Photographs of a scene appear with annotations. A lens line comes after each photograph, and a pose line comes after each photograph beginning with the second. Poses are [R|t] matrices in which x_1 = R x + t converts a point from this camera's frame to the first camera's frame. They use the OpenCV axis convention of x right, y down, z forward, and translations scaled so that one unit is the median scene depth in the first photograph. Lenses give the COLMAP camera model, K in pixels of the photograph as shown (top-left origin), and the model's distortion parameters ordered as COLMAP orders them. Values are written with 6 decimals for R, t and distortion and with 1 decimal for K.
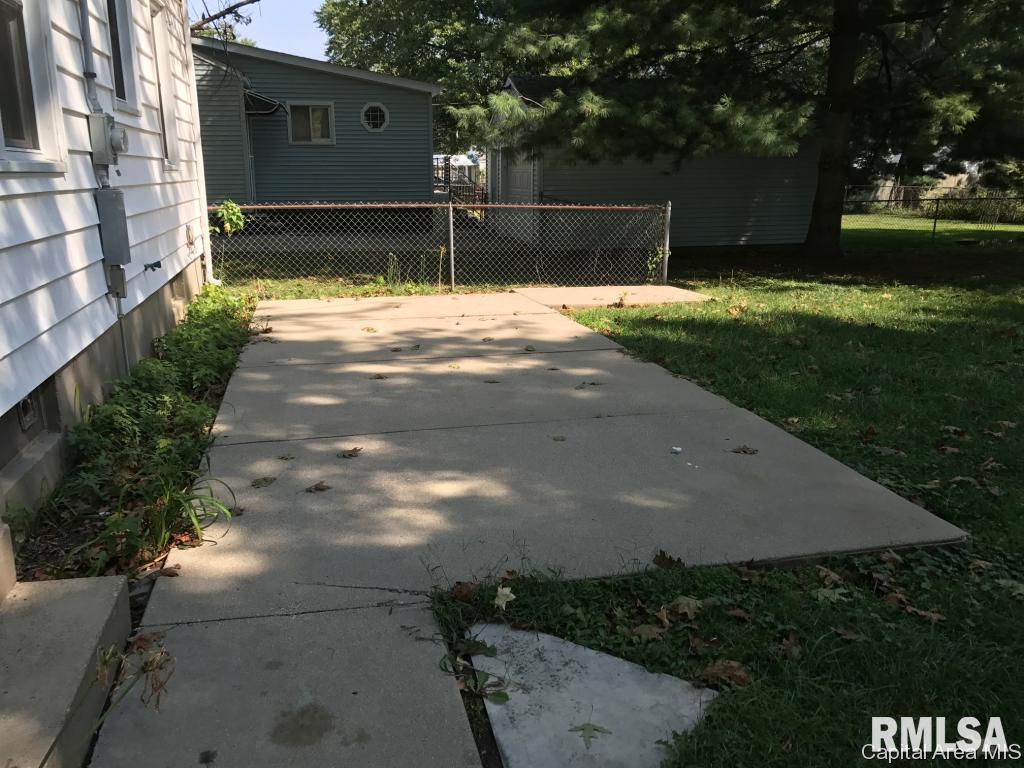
lens RADIAL K [[840.1, 0, 505.9], [0, 840.1, 378.4], [0, 0, 1]] dist [0.026332, -0.004049]
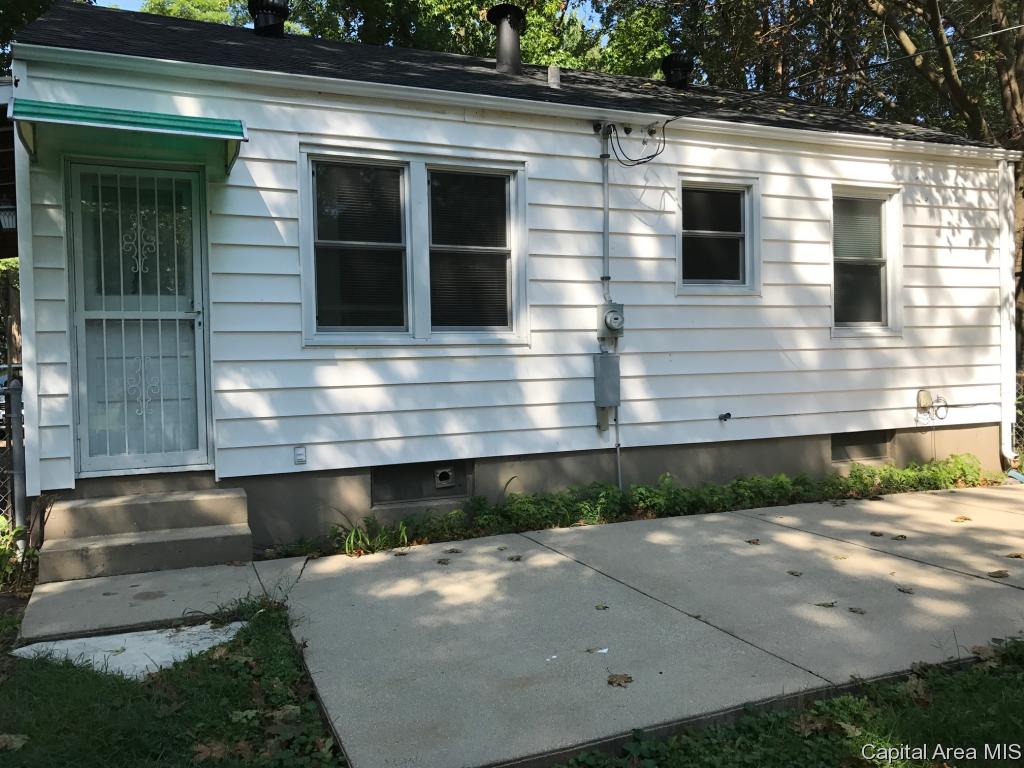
lens RADIAL K [[840.1, 0, 505.9], [0, 840.1, 378.4], [0, 0, 1]] dist [0.026332, -0.004049]
pose [[0.172723, 0.035979, -0.984313, 0.883089], [-0.214338, 0.976758, -0.001908, -0.142999], [0.961367, 0.211306, 0.176420, 0.595481]]
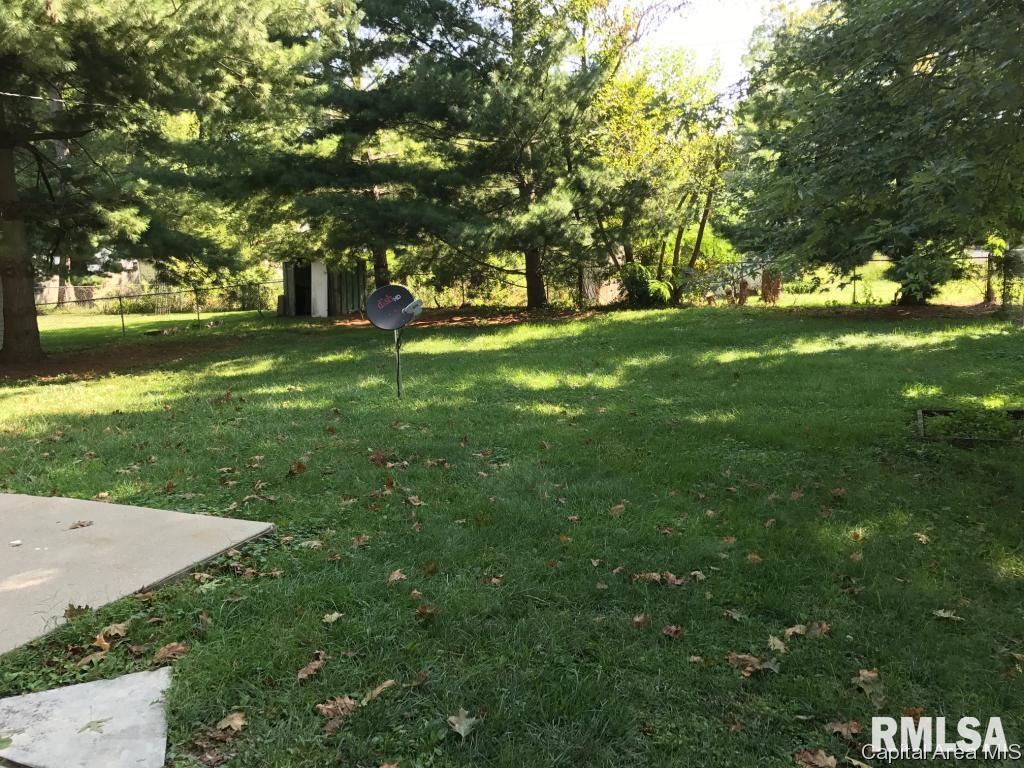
lens RADIAL K [[825.1, 0, 512.0], [0, 825.1, 384.0], [0, 0, 1]] dist [0.083749, 0.000049]
pose [[0.602893, -0.158872, 0.781844, -0.198047], [0.239579, 0.970796, 0.012524, 0.021835], [-0.761001, 0.179762, 0.623348, -0.169615]]
